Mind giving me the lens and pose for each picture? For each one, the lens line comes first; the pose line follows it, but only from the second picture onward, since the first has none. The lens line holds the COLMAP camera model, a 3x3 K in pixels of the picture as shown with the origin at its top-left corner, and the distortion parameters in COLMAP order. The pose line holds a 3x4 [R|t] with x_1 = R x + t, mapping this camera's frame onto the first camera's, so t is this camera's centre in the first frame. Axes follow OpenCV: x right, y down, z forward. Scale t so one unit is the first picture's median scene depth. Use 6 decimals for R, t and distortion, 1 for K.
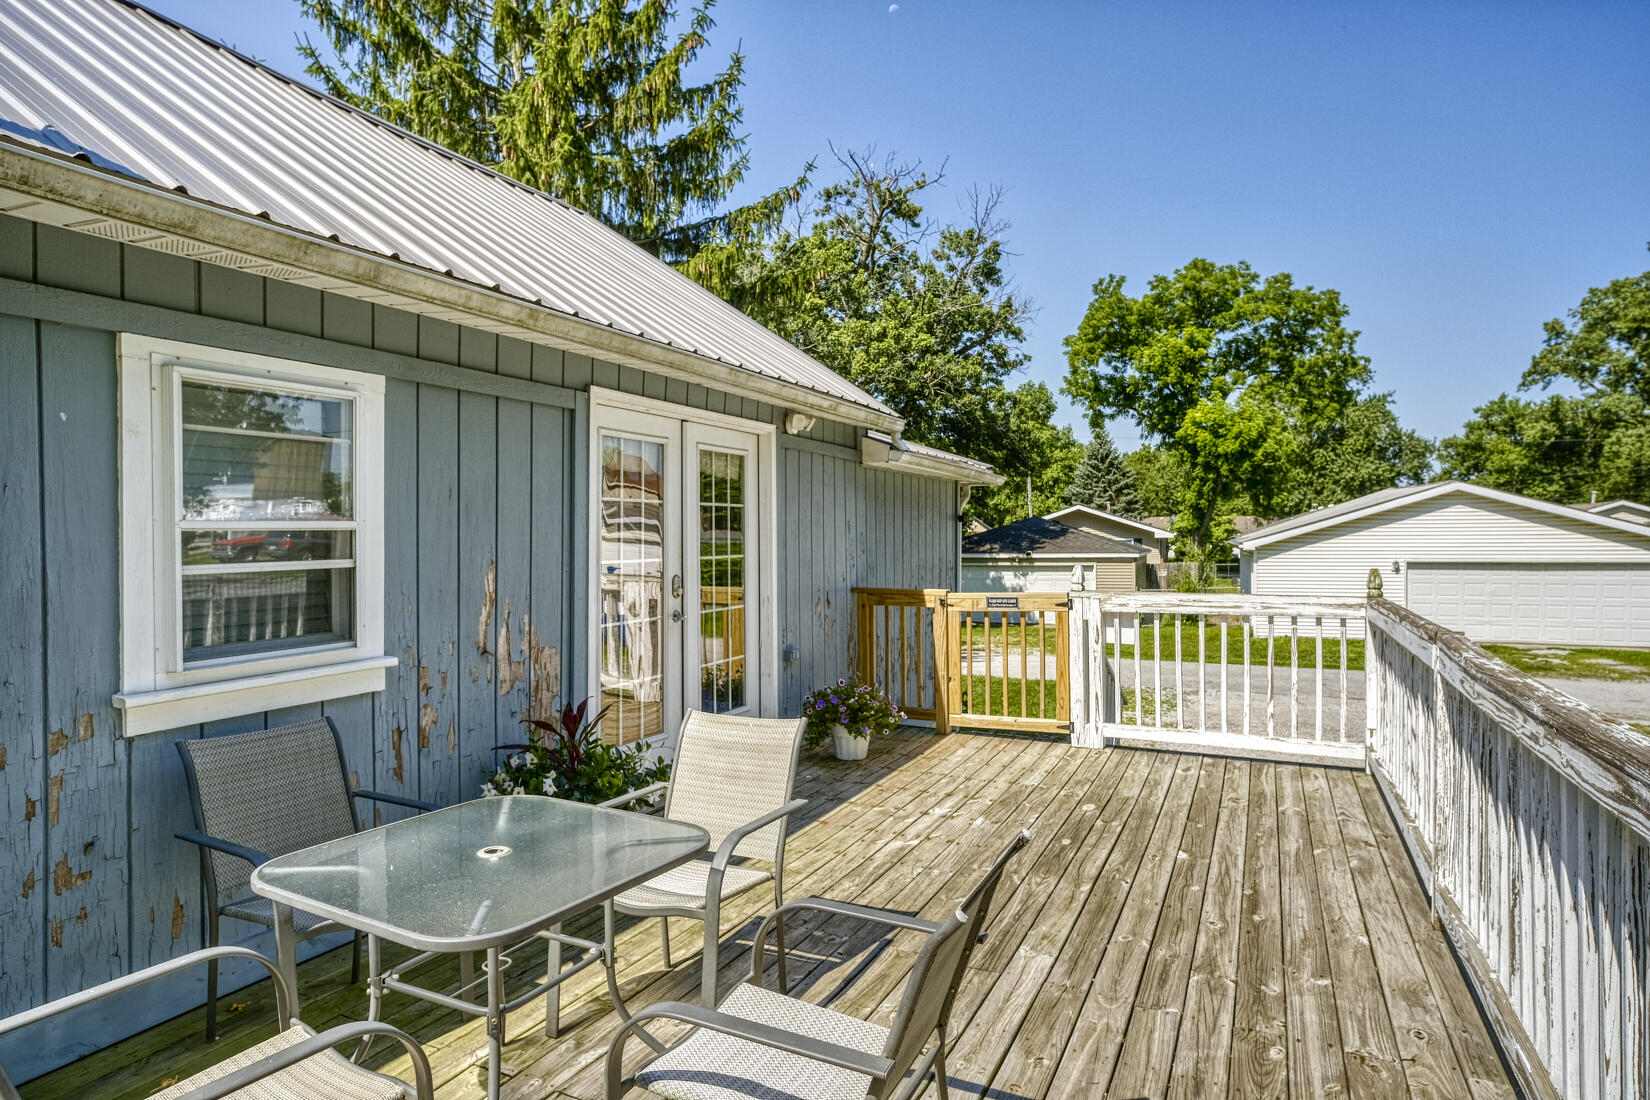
lens RADIAL K [[906.5, 0, 825.0], [0, 906.5, 550.0], [0, 0, 1]] dist [-0.058614, 0.033610]
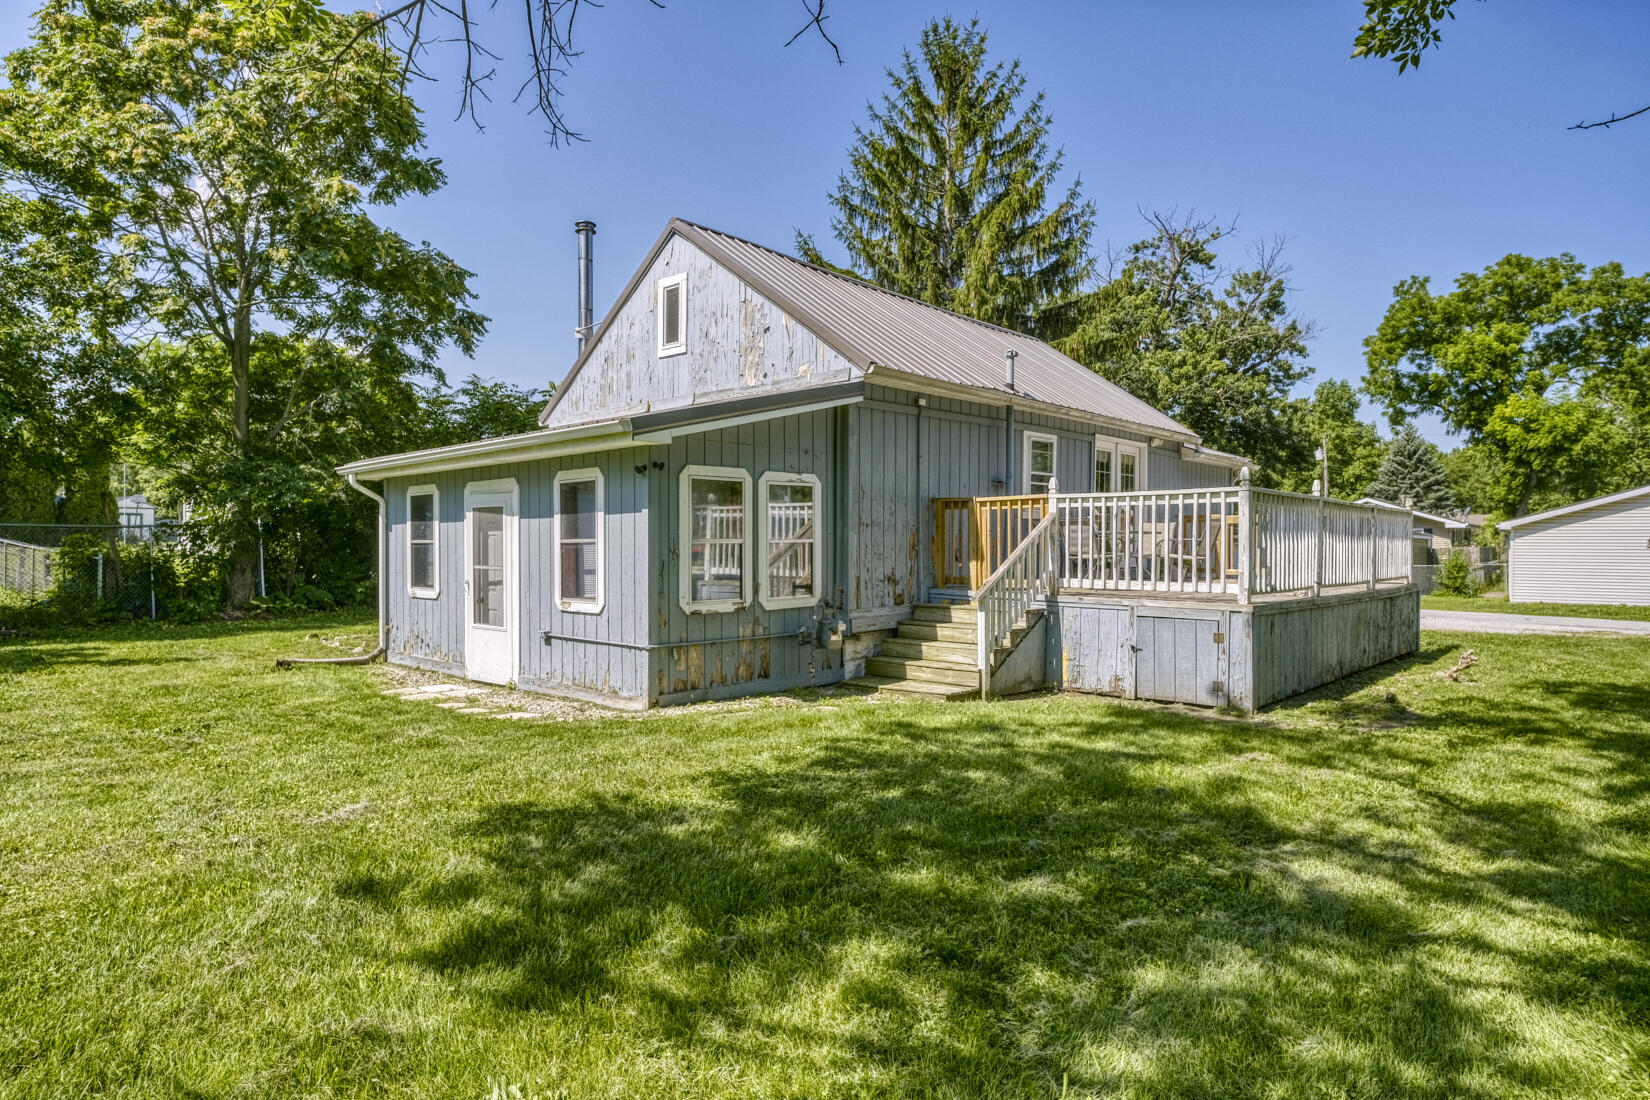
lens RADIAL K [[906.5, 0, 825.0], [0, 906.5, 550.0], [0, 0, 1]] dist [-0.058614, 0.033610]
pose [[0.954176, 0.014808, -0.298880, -0.017503], [-0.015478, 0.999880, 0.000127, 0.018467], [0.298846, 0.004505, 0.954291, -0.178571]]
